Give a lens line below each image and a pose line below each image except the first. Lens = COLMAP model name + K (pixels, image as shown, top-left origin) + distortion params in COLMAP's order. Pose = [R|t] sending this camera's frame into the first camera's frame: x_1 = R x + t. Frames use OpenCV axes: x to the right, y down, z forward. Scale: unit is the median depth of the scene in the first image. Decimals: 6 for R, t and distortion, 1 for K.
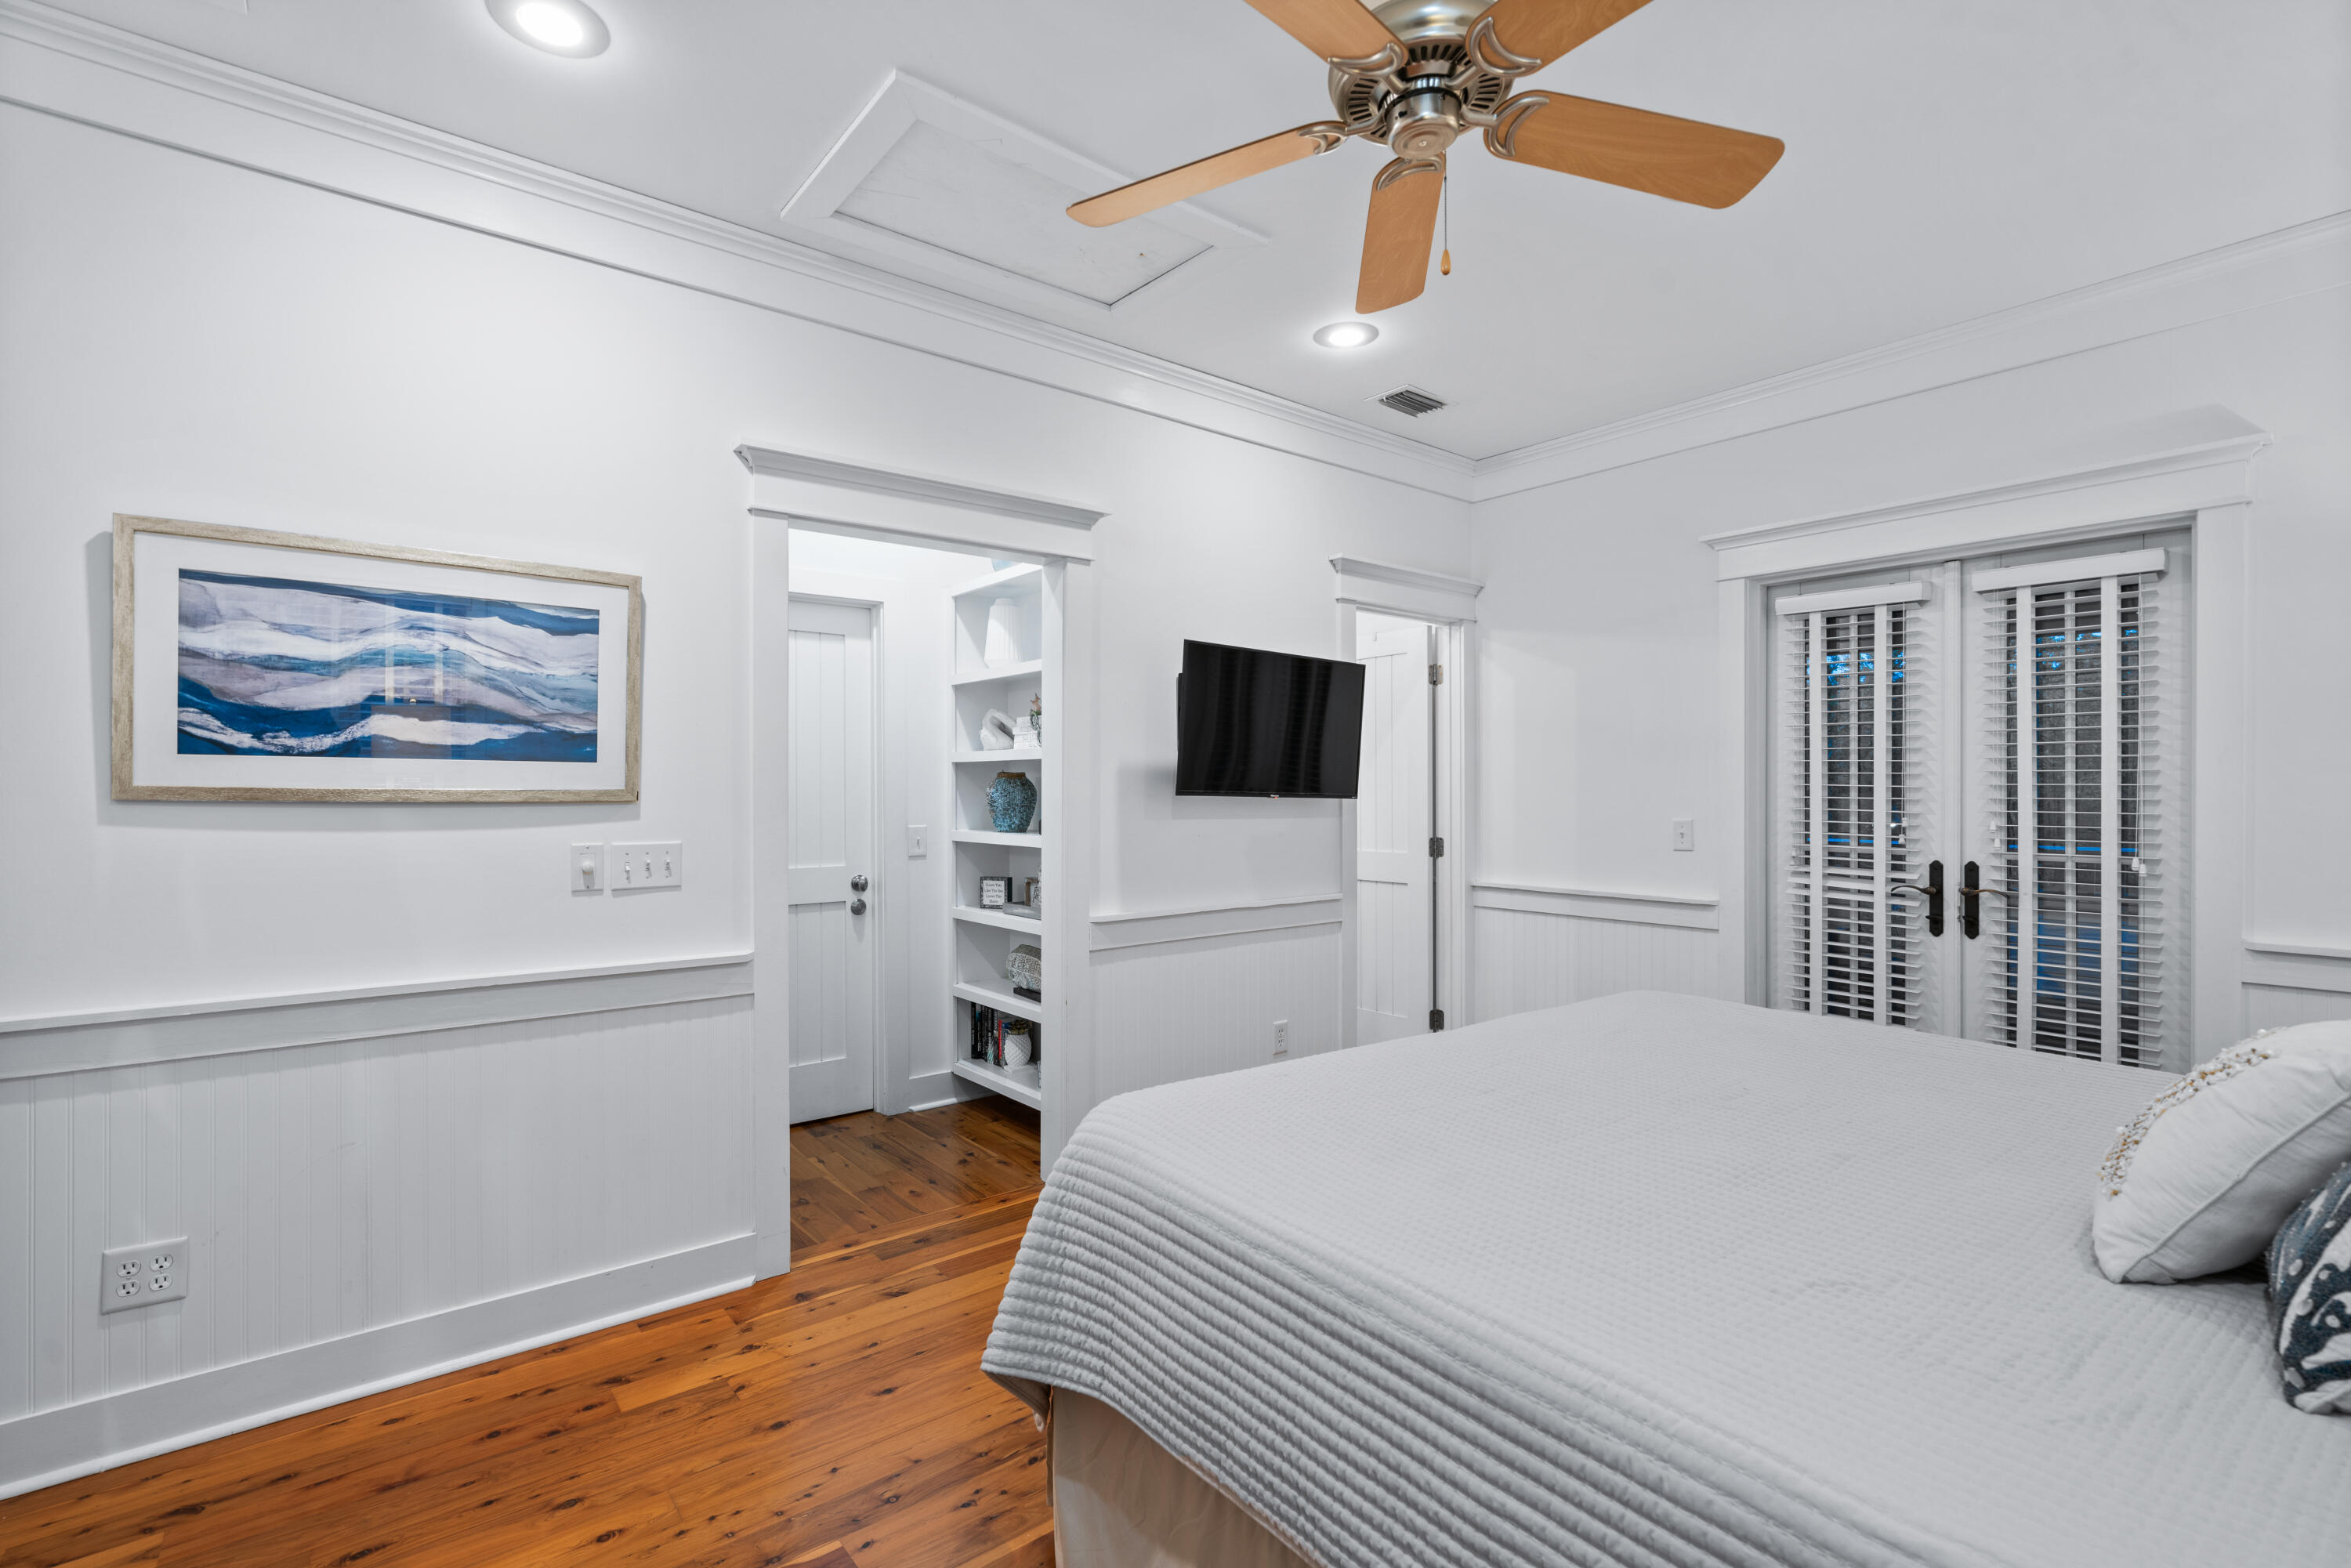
lens RADIAL K [[1051.0, 0, 1164.1], [0, 1051.0, 785.0], [0, 0, 1]] dist [-0.007863, 0.003797]
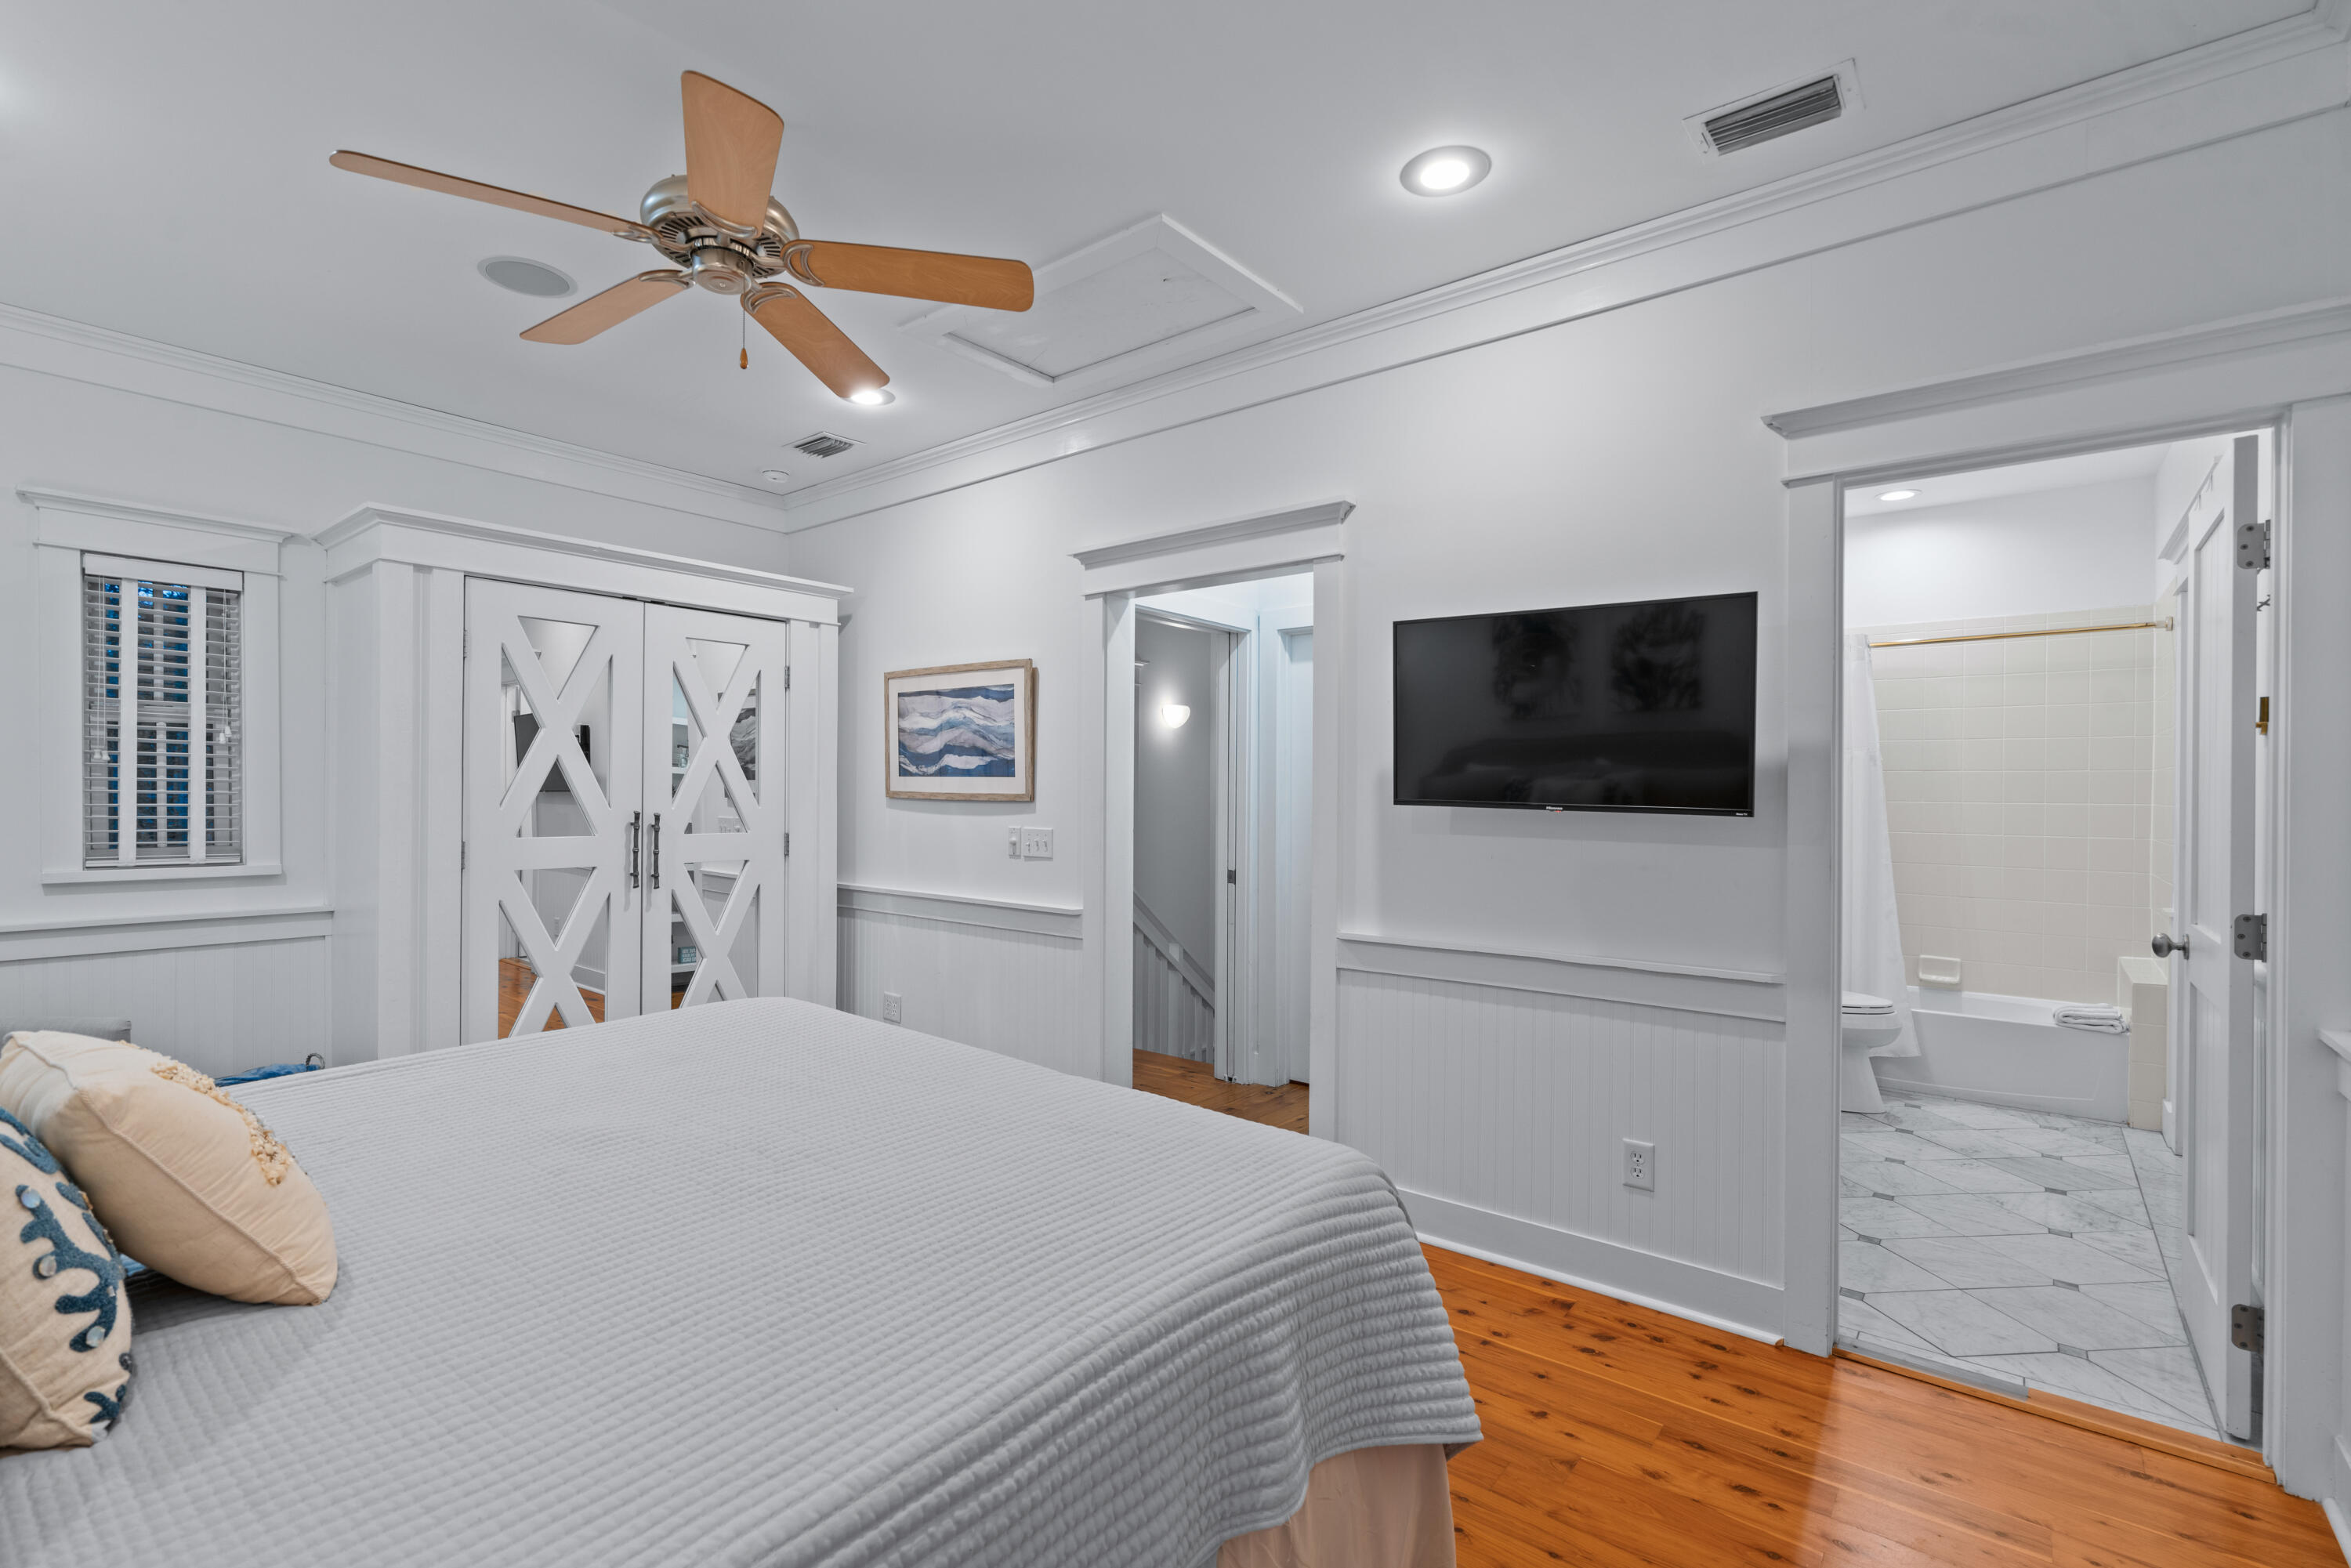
lens RADIAL K [[1051.0, 0, 1151.0], [0, 1051.0, 790.7], [0, 0, 1]] dist [-0.007863, 0.003797]
pose [[0.214566, 0.006172, -0.976690, 1.150660], [0.001348, 0.999977, 0.006615, -0.011487], [0.976709, -0.002735, 0.214553, 0.893675]]
